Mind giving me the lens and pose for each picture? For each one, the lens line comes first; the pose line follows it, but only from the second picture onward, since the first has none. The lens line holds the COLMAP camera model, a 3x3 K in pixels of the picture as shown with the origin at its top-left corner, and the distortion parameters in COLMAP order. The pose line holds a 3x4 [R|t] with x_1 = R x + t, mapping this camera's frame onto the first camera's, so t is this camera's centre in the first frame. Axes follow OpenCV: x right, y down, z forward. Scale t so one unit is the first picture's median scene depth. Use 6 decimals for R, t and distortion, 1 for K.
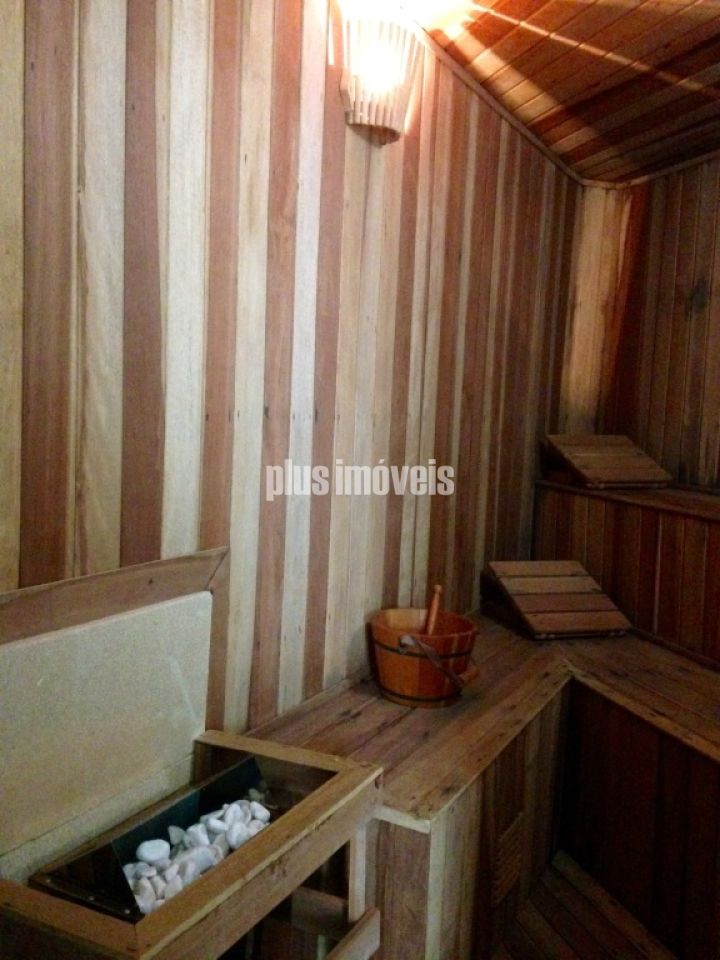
lens RADIAL K [[872.2, 0, 355.4], [0, 872.2, 474.5], [0, 0, 1]] dist [0.180634, -0.273408]
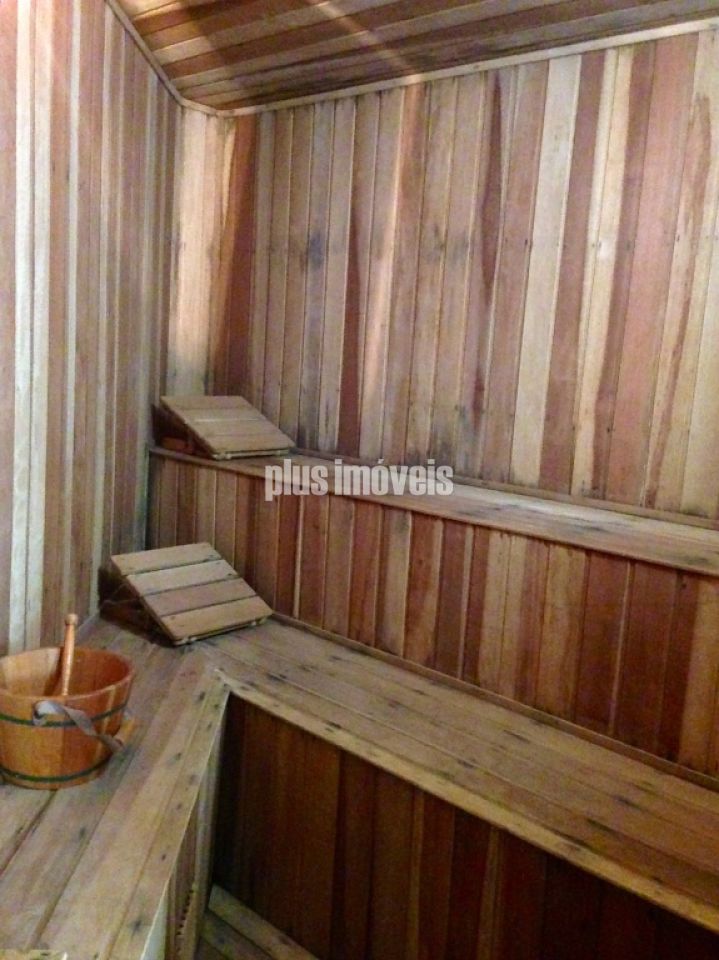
lens RADIAL K [[872.2, 0, 354.9], [0, 872.2, 474.5], [0, 0, 1]] dist [0.180634, -0.273408]
pose [[0.873633, -0.049211, 0.484090, -0.047813], [0.009621, 0.996425, 0.083930, -0.046719], [-0.486490, -0.068667, 0.870984, 0.167403]]
